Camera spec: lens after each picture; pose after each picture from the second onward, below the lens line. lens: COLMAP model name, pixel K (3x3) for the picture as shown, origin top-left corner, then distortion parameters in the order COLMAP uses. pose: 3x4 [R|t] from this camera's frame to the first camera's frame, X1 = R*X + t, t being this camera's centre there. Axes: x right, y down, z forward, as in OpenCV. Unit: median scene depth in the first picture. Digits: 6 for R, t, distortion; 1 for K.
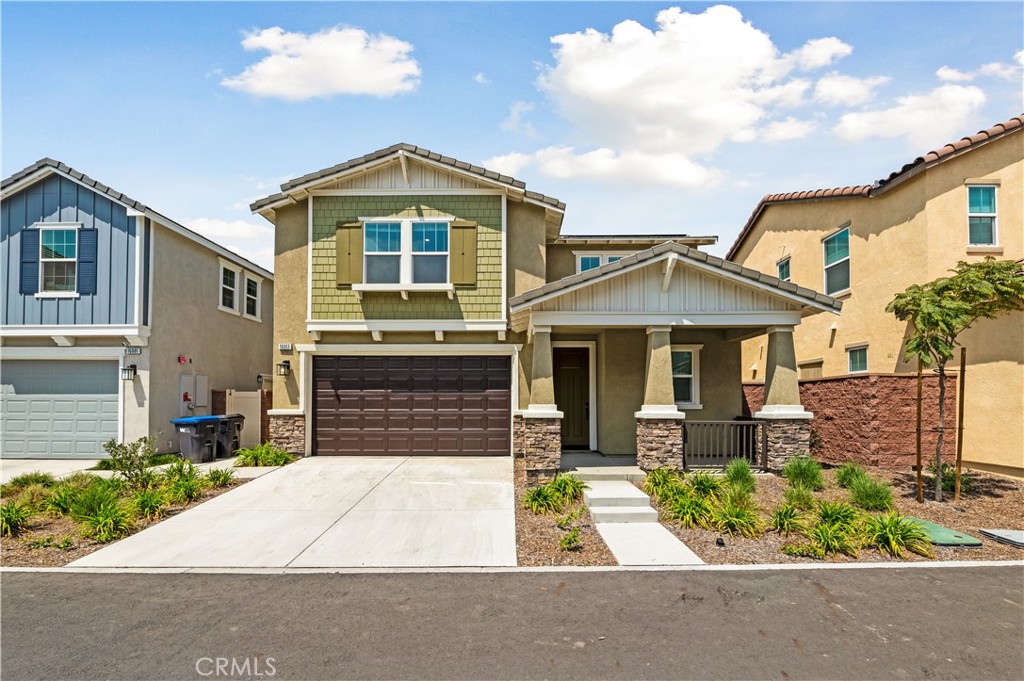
lens RADIAL K [[413.9, 0, 537.0], [0, 413.9, 313.3], [0, 0, 1]] dist [-0.005793, -0.000074]
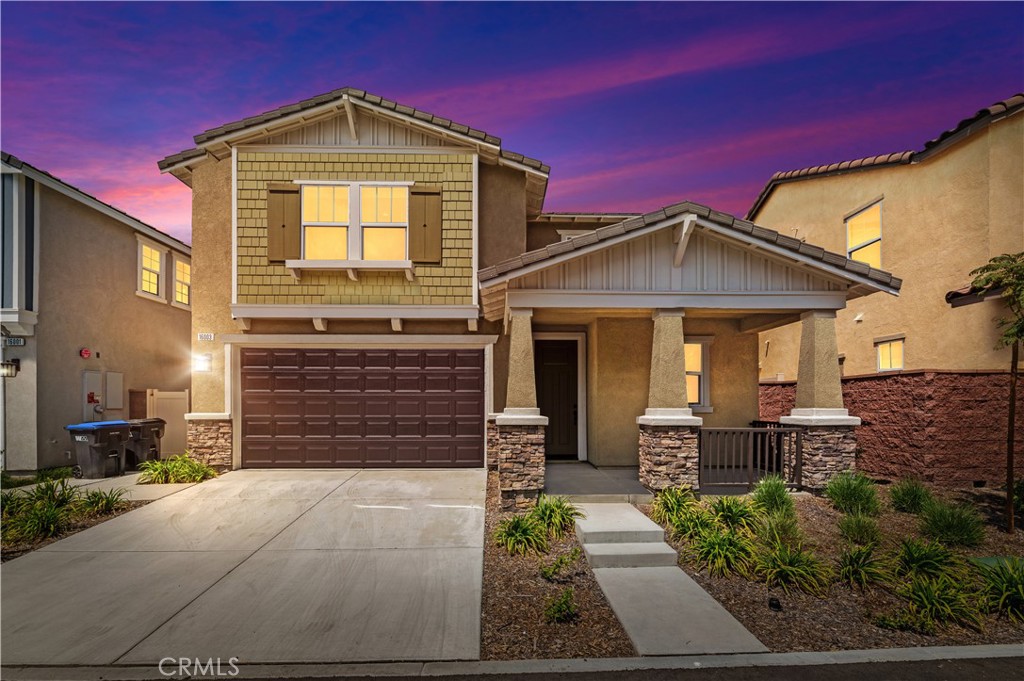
lens RADIAL K [[413.8, 0, 510.2], [0, 413.8, 349.1], [0, 0, 1]] dist [-0.009779, -0.000174]
pose [[0.999810, -0.001967, -0.019408, 0.006665], [0.003556, 0.996612, 0.082165, 0.040834], [0.019181, -0.082218, 0.996430, 0.205626]]
